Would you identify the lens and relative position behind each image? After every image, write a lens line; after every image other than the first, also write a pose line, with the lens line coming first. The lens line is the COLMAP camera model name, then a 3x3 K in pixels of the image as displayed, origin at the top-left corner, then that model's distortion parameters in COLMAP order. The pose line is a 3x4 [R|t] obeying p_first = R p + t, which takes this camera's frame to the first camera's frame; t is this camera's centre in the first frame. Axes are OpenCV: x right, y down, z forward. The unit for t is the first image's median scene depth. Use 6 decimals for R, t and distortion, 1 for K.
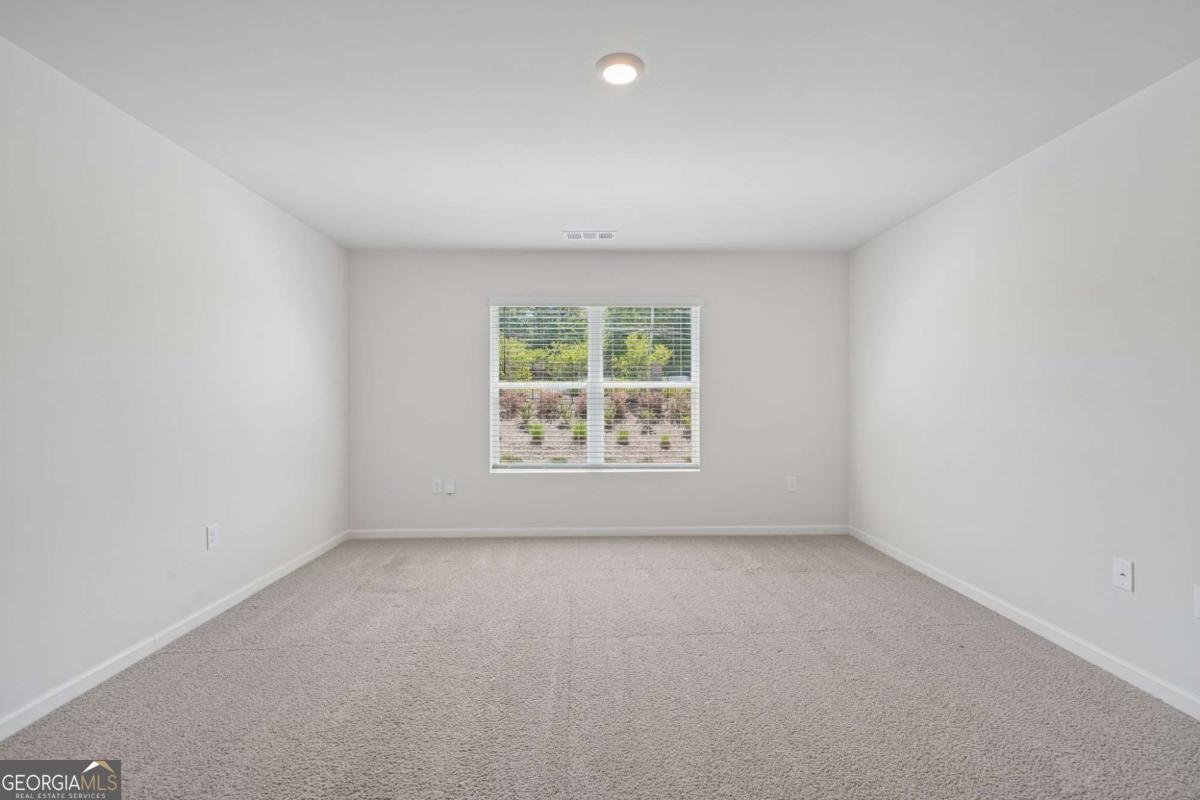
lens RADIAL K [[533.1, 0, 599.7], [0, 533.1, 395.4], [0, 0, 1]] dist [-0.002301, -0.000339]
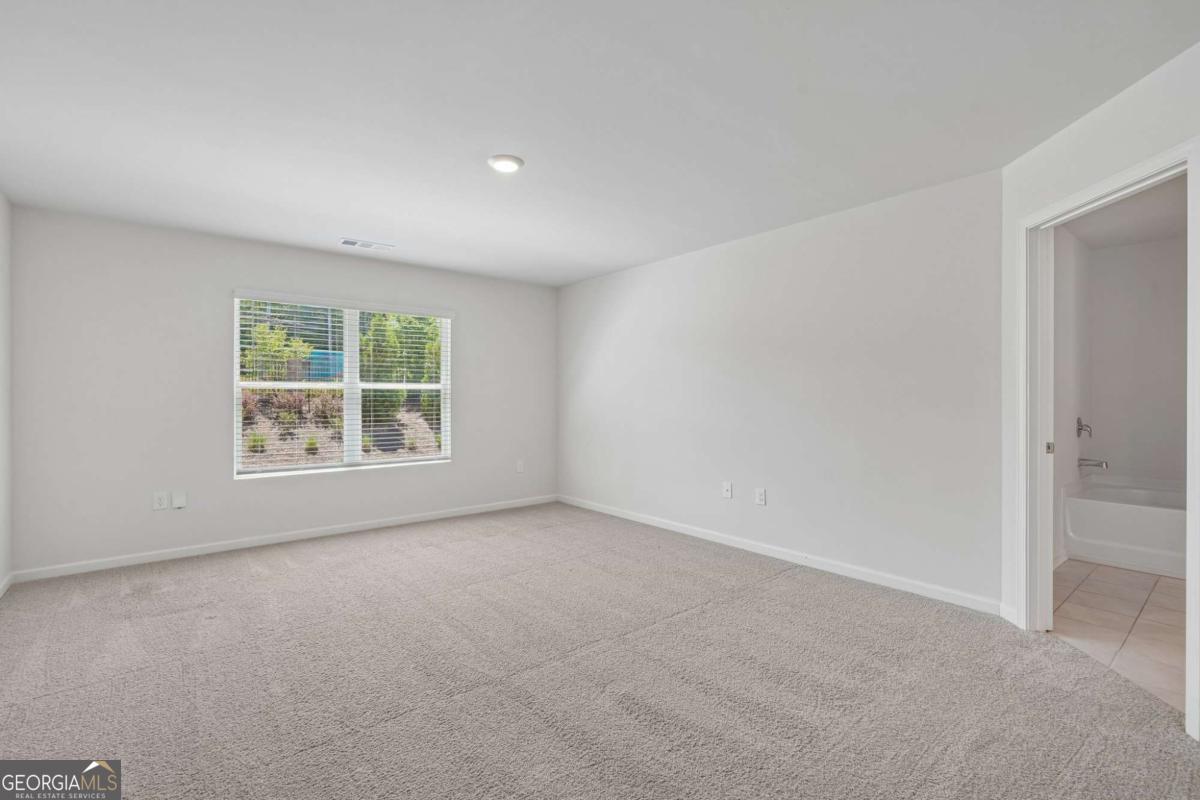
lens RADIAL K [[533.1, 0, 599.7], [0, 533.1, 395.4], [0, 0, 1]] dist [-0.002301, -0.000339]
pose [[0.788548, 0.002878, 0.614967, -0.267867], [-0.002381, 0.999996, -0.001628, -0.000240], [-0.614969, -0.000180, 0.788551, -0.110252]]
